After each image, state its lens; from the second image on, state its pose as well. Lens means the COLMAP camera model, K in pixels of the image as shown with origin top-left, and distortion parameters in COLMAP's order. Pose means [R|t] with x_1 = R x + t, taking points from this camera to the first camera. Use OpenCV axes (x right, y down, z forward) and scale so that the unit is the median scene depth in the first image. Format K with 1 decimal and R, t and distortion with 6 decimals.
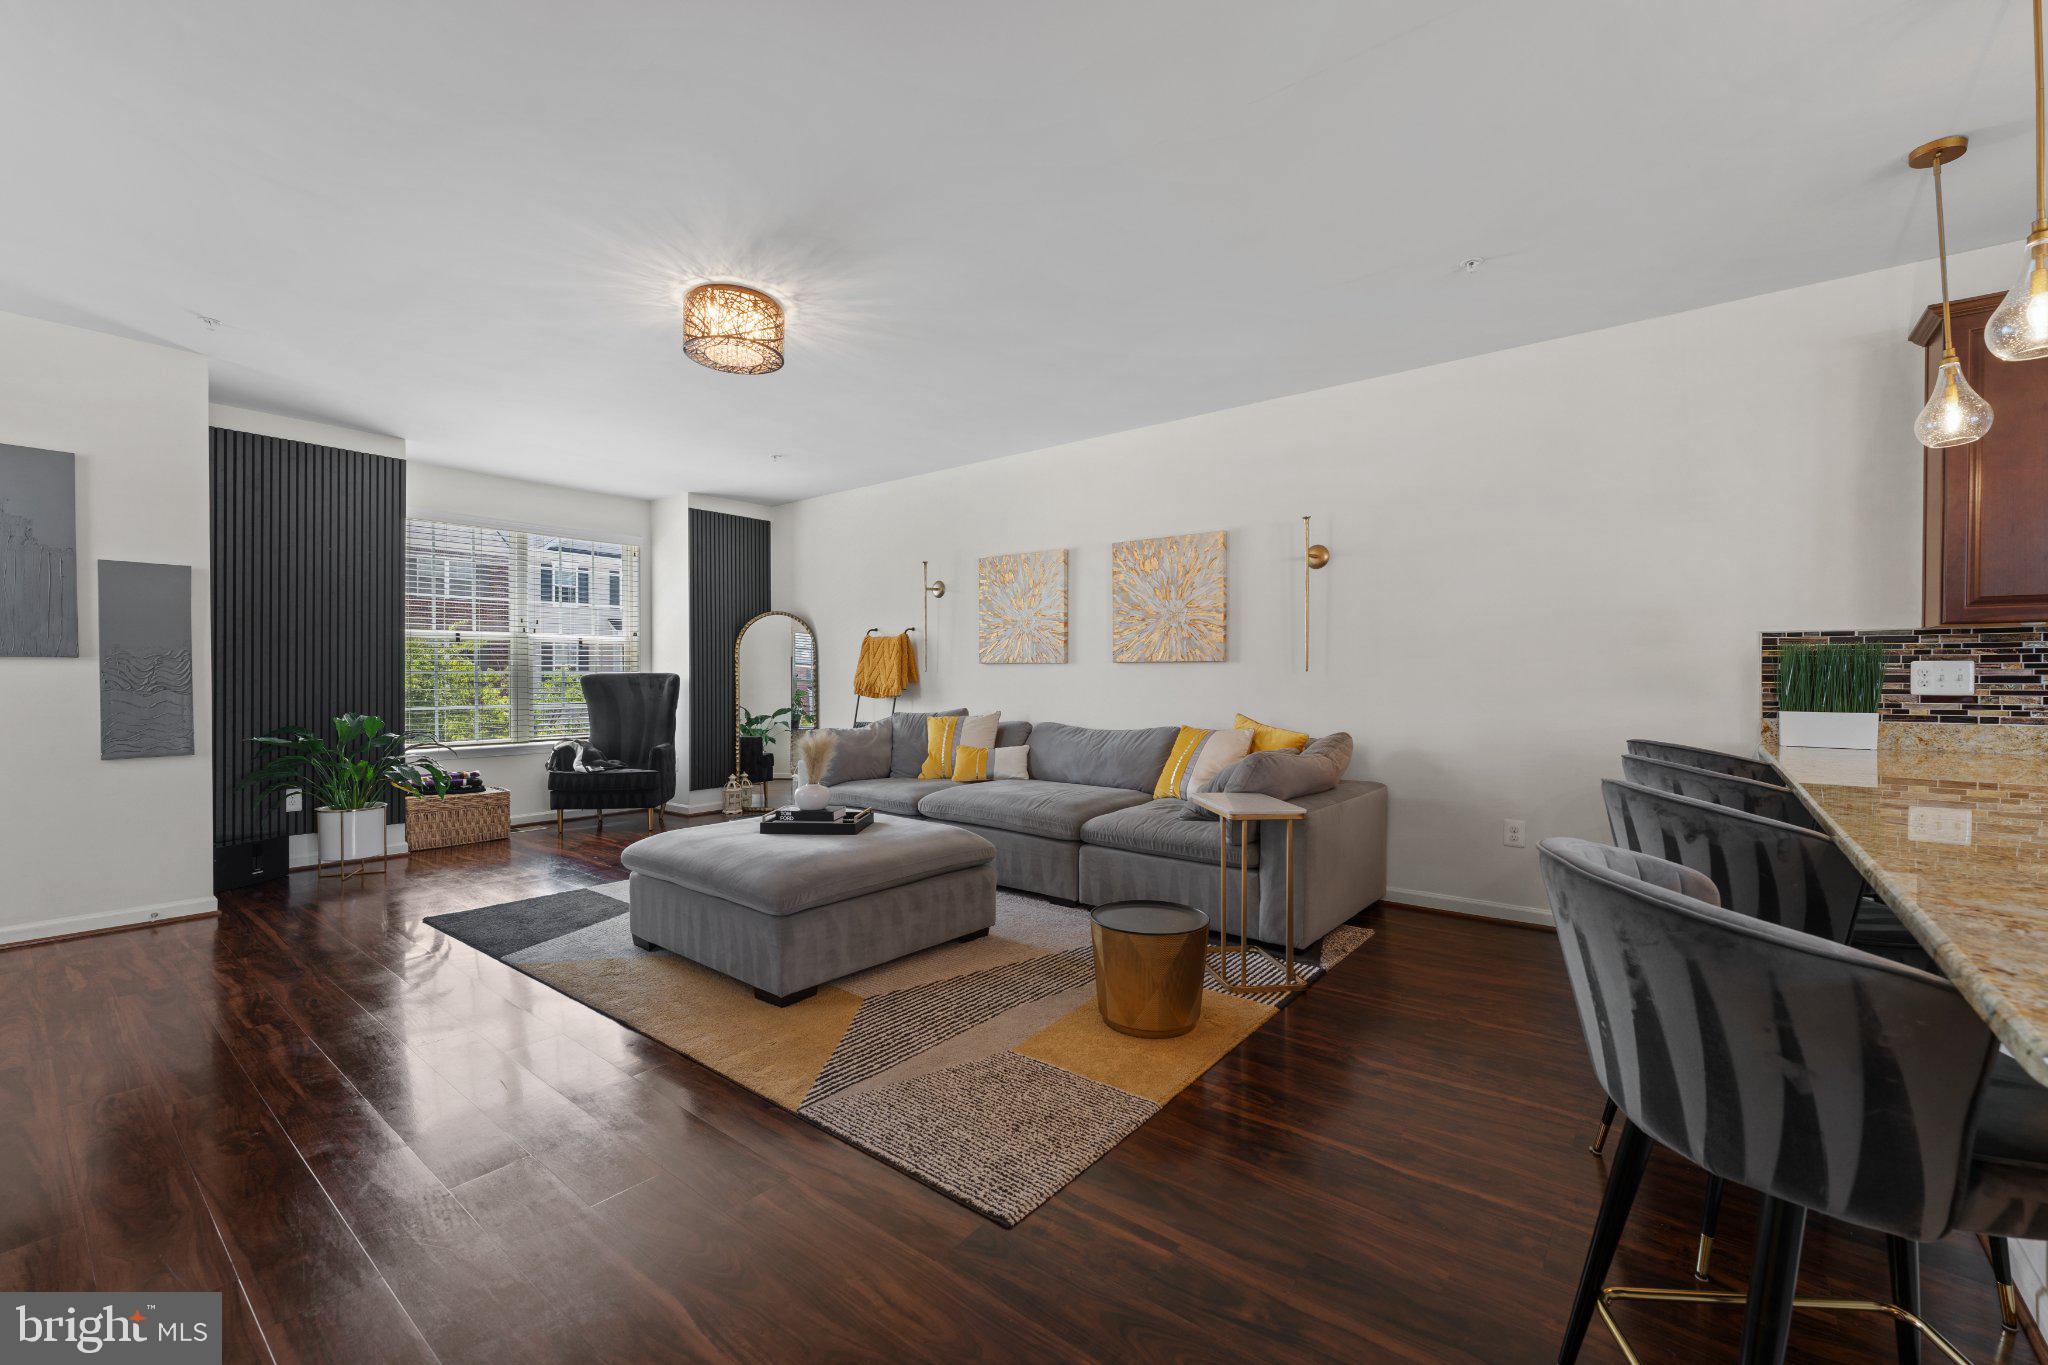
lens RADIAL K [[825.1, 0, 1015.8], [0, 825.1, 683.0], [0, 0, 1]] dist [-0.001844, 0.000444]
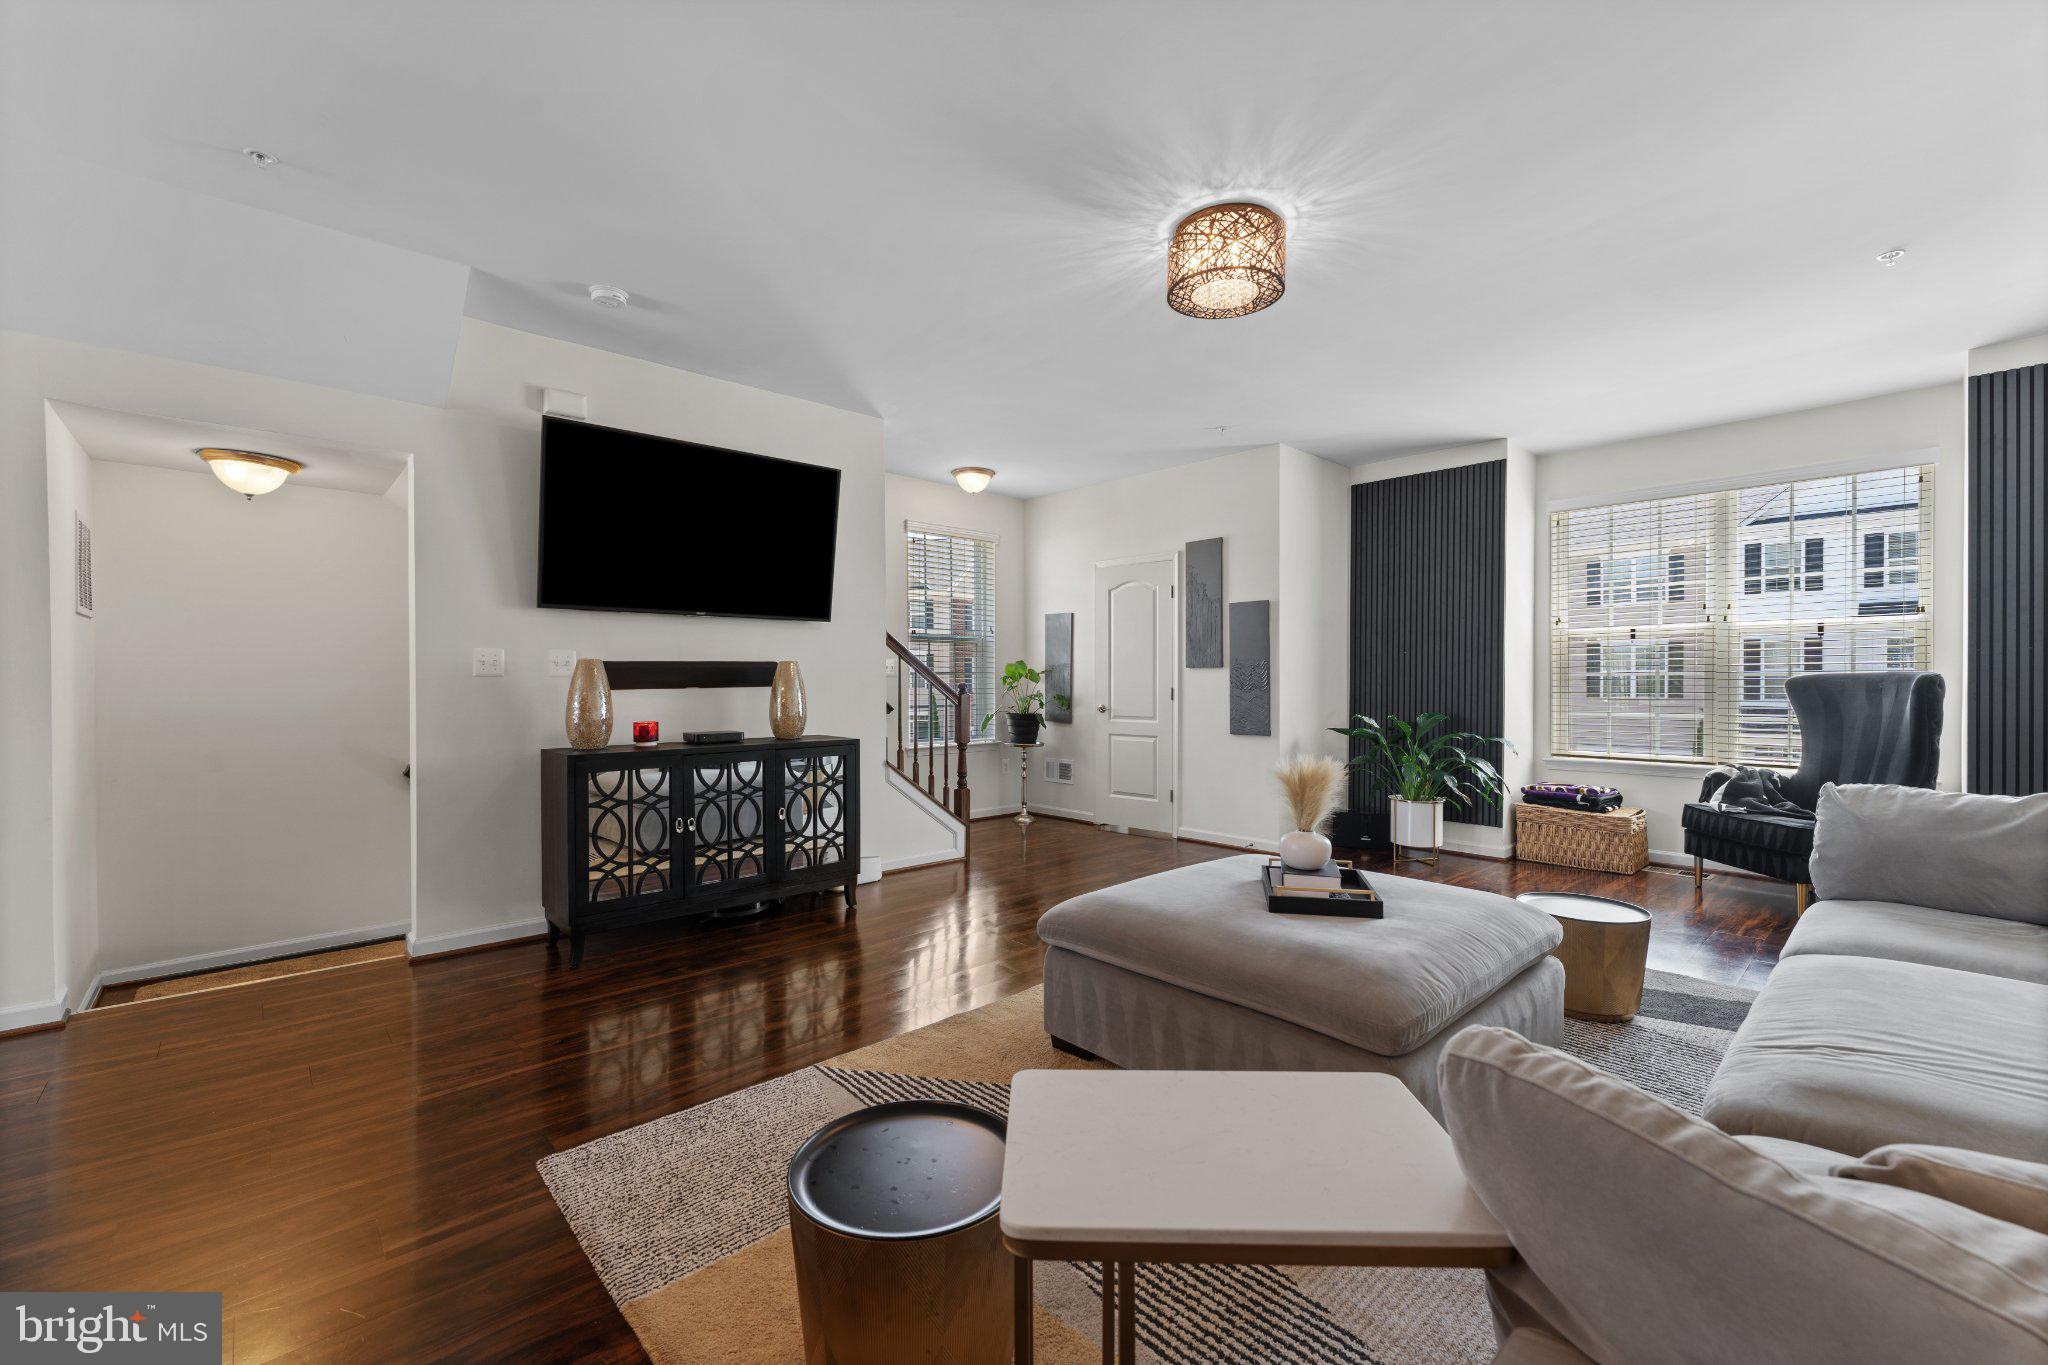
lens RADIAL K [[825.1, 0, 1020.0], [0, 825.1, 684.8], [0, 0, 1]] dist [-0.001844, 0.000444]
pose [[-0.157582, 0.005117, -0.987493, 0.351003], [-0.003998, 0.999975, 0.005820, -0.004561], [0.987498, 0.004865, -0.157557, 0.634083]]
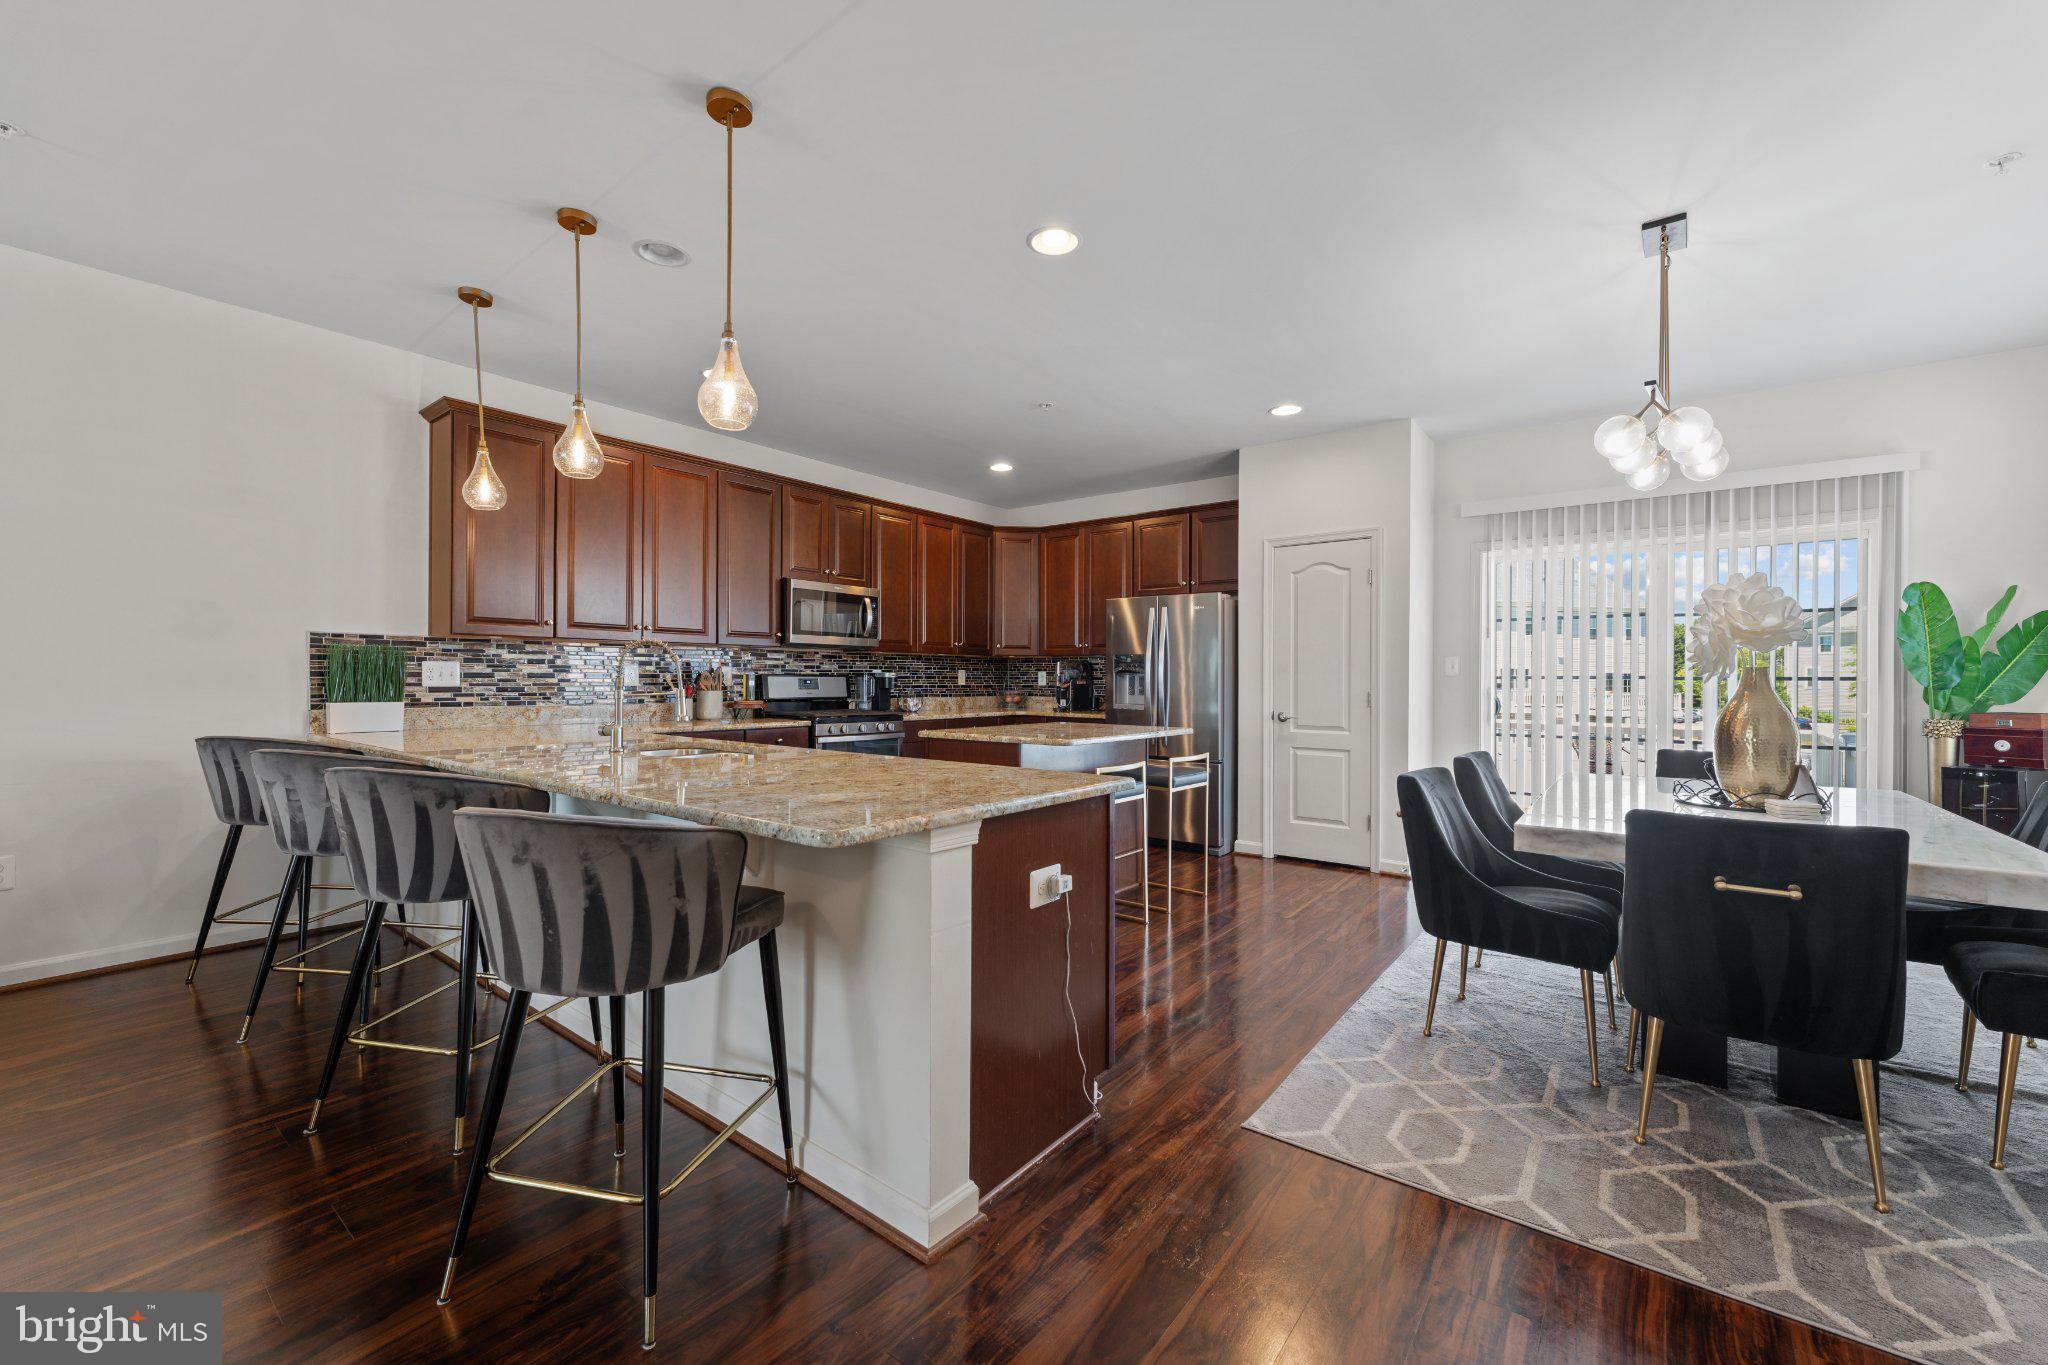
lens RADIAL K [[825.1, 0, 1011.9], [0, 825.1, 677.6], [0, 0, 1]] dist [-0.001844, 0.000444]
pose [[-0.005318, -0.002302, 0.999983, -0.133955], [0.001093, 0.999997, 0.002308, -0.001565], [-0.999985, 0.001105, -0.005316, 0.050084]]
